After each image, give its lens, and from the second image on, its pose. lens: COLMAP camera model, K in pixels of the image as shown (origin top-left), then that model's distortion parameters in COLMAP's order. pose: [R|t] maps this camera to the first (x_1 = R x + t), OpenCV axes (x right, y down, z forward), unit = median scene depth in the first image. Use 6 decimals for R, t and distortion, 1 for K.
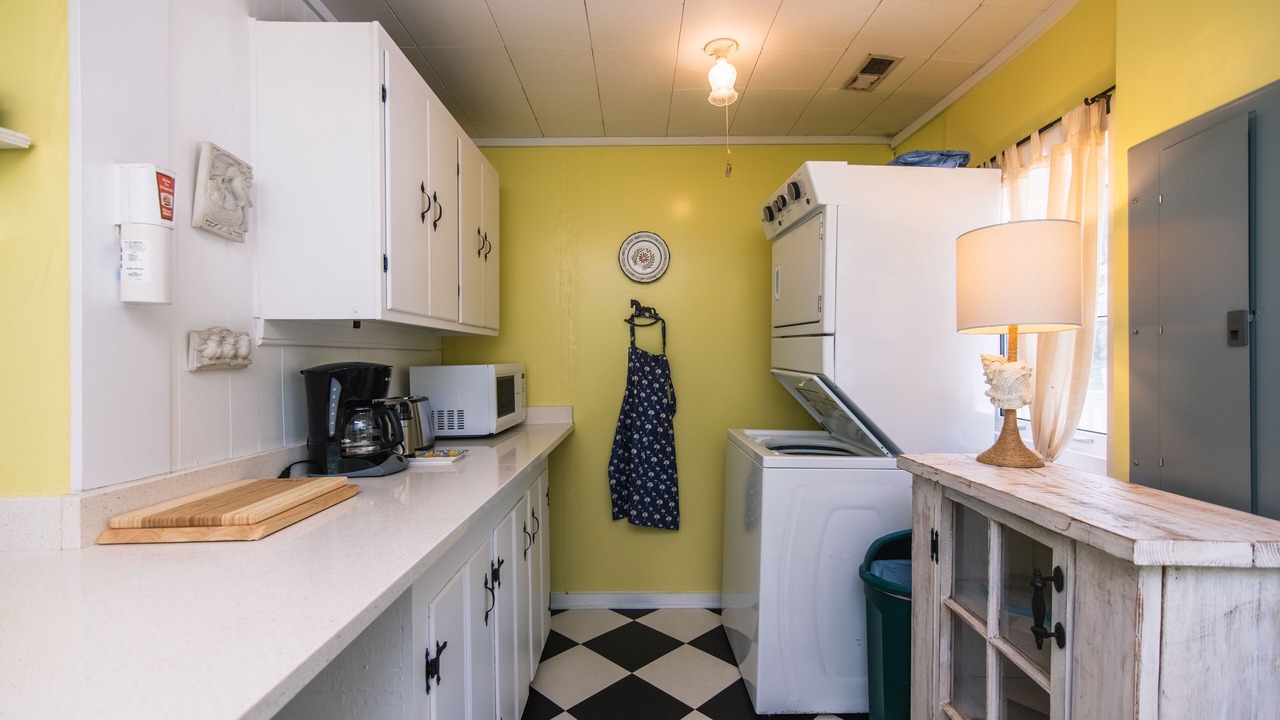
lens RADIAL K [[566.2, 0, 643.6], [0, 566.2, 365.4], [0, 0, 1]] dist [0.002661, -0.000079]
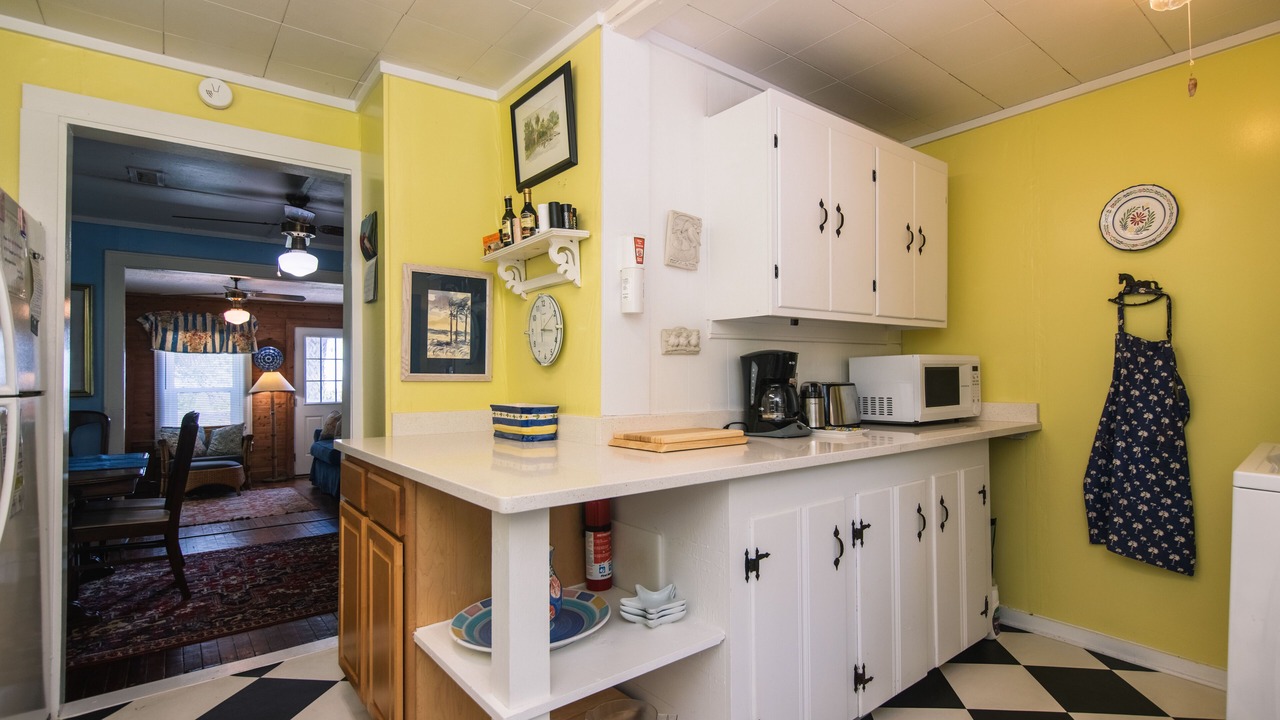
lens RADIAL K [[654.3, 0, 717.0], [0, 654.3, 381.3], [0, 0, 1]] dist [0.000435, -0.000436]
pose [[0.631550, 0.006505, -0.775308, 0.341780], [-0.005983, 0.999976, 0.003515, 0.036604], [0.775312, 0.002419, 0.631573, -0.027456]]
